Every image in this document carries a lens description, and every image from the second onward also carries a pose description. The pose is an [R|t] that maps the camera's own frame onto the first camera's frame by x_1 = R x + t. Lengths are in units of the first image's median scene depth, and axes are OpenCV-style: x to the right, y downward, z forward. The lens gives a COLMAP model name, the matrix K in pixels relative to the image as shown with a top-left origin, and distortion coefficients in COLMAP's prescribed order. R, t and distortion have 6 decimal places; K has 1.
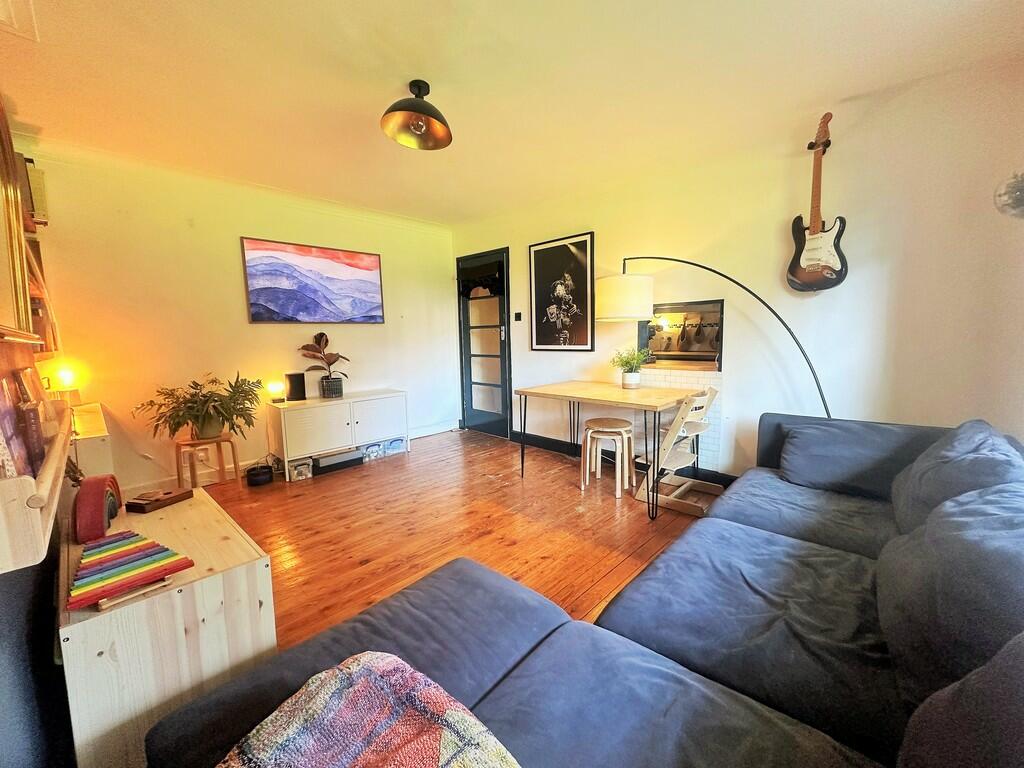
lens RADIAL K [[423.4, 0, 512.0], [0, 423.4, 384.0], [0, 0, 1]] dist [-0.001834, -0.000262]
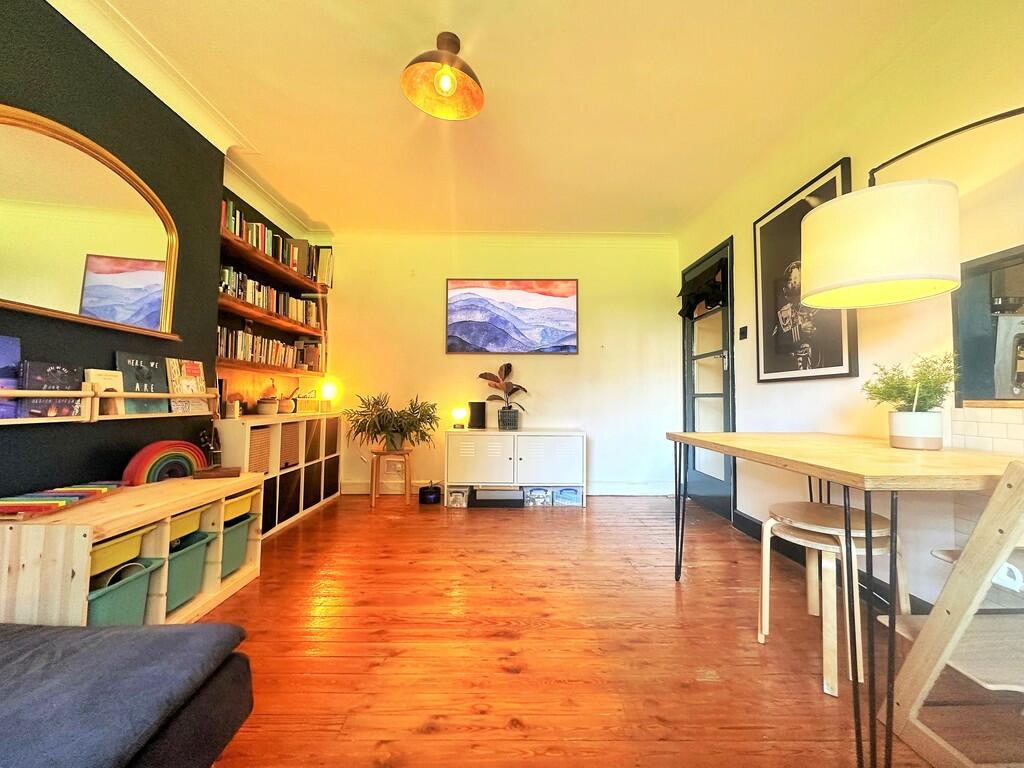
lens RADIAL K [[423.4, 0, 512.0], [0, 423.4, 384.0], [0, 0, 1]] dist [-0.001834, -0.000262]
pose [[0.689597, -0.003000, -0.724187, 0.270449], [-0.107851, 0.988415, -0.106794, 0.031079], [0.716117, 0.151749, 0.681285, 0.343745]]
